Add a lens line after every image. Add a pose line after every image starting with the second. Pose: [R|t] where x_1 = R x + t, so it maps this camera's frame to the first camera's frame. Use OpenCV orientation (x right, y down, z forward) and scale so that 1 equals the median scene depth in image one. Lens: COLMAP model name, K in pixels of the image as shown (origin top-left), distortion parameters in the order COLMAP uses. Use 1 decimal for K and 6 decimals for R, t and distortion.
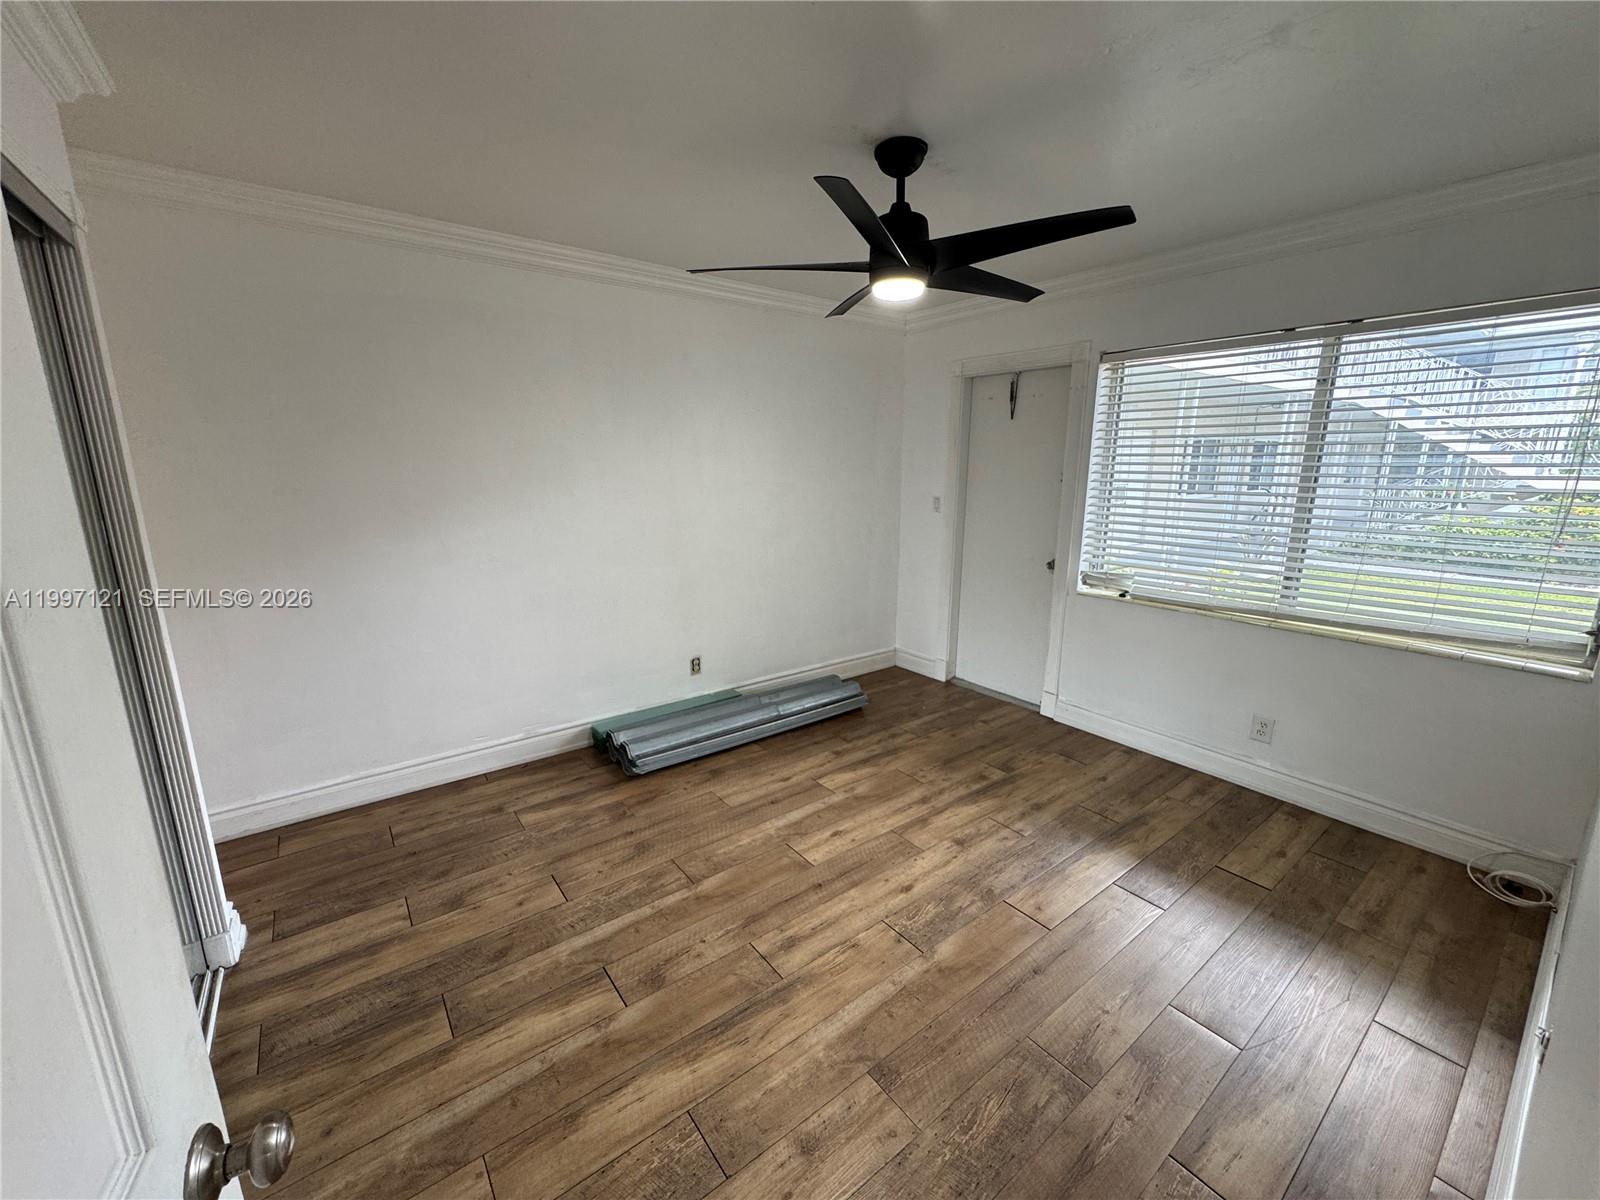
lens RADIAL K [[637.6, 0, 800.0], [0, 637.6, 600.0], [0, 0, 1]] dist [-0.001998, 0.000001]
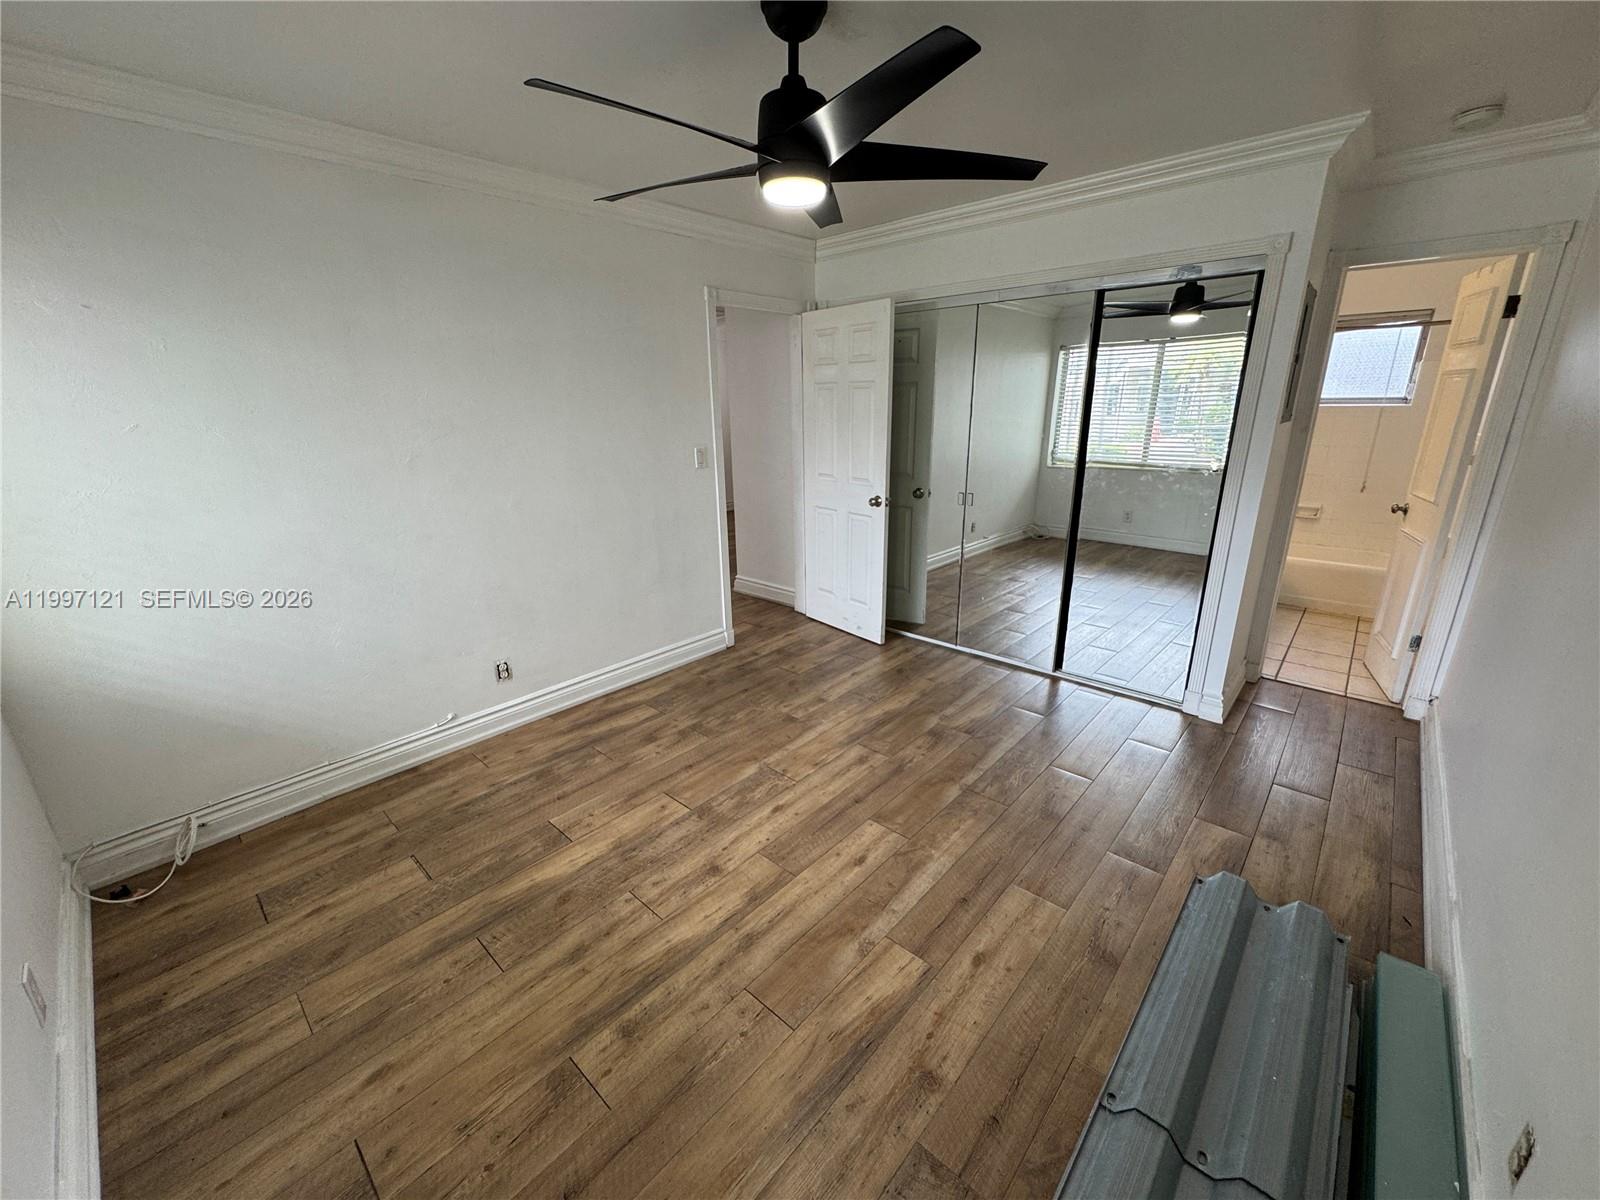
lens RADIAL K [[637.6, 0, 800.0], [0, 637.6, 600.0], [0, 0, 1]] dist [-0.001998, 0.000001]
pose [[-0.982952, 0.067960, -0.170841, 0.268866], [-0.025242, 0.870504, 0.491514, -0.358563], [0.182121, 0.487447, -0.853948, 1.624319]]
